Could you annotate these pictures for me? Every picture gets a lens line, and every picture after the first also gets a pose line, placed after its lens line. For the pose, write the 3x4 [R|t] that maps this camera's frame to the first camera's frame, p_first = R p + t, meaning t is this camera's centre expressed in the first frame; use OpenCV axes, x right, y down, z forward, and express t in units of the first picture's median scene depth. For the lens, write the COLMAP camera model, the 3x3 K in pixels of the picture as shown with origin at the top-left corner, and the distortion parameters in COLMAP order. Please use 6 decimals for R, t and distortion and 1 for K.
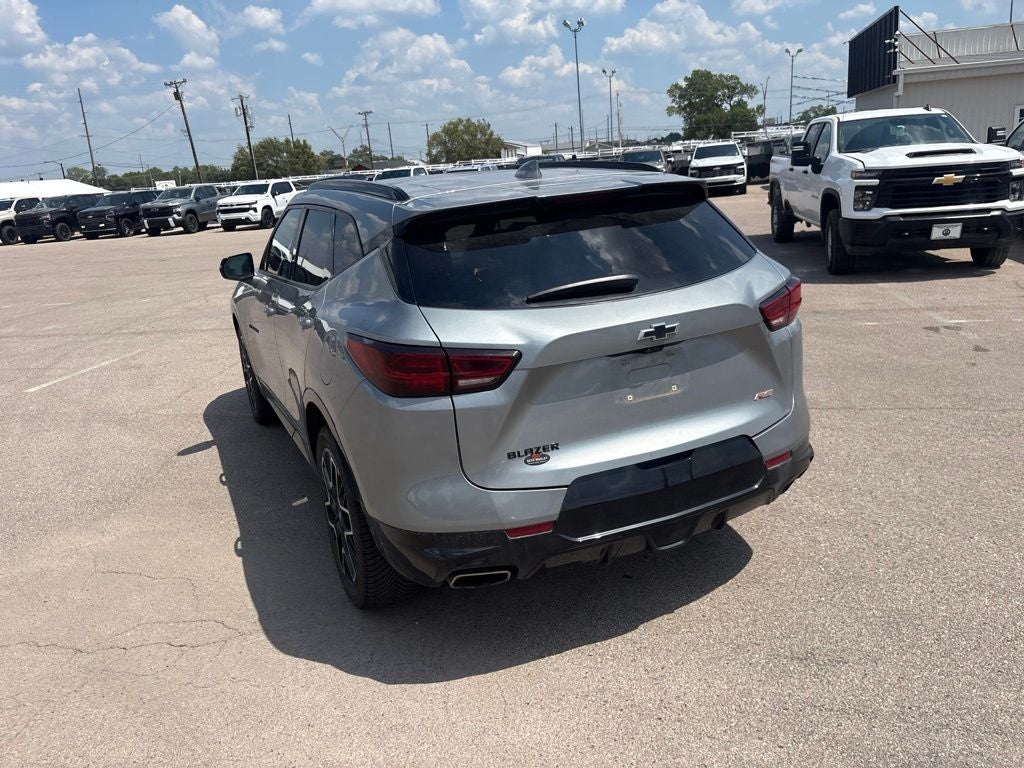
lens RADIAL K [[770.8, 0, 520.3], [0, 770.8, 386.5], [0, 0, 1]] dist [0.033477, -0.027233]
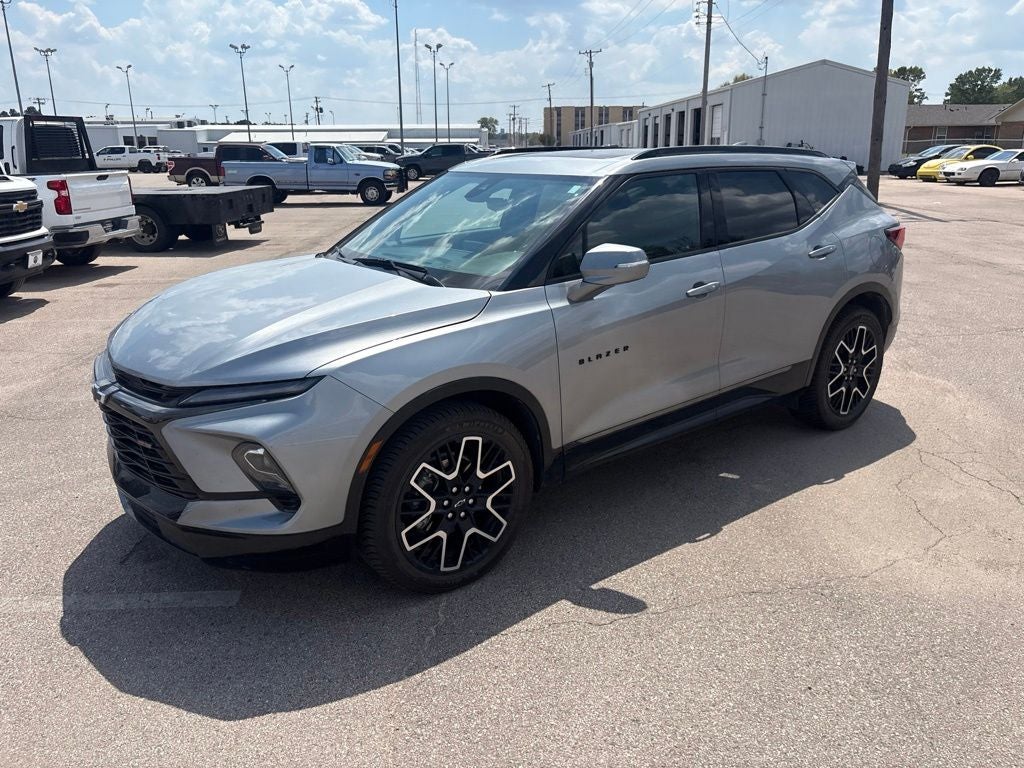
lens RADIAL K [[765.7, 0, 507.6], [0, 765.7, 361.3], [0, 0, 1]] dist [0.039333, -0.026781]
pose [[-0.206056, -0.183683, 0.961146, -0.597302], [0.296990, 0.924154, 0.240284, -0.157622], [-0.932383, 0.334963, -0.135876, 0.711634]]
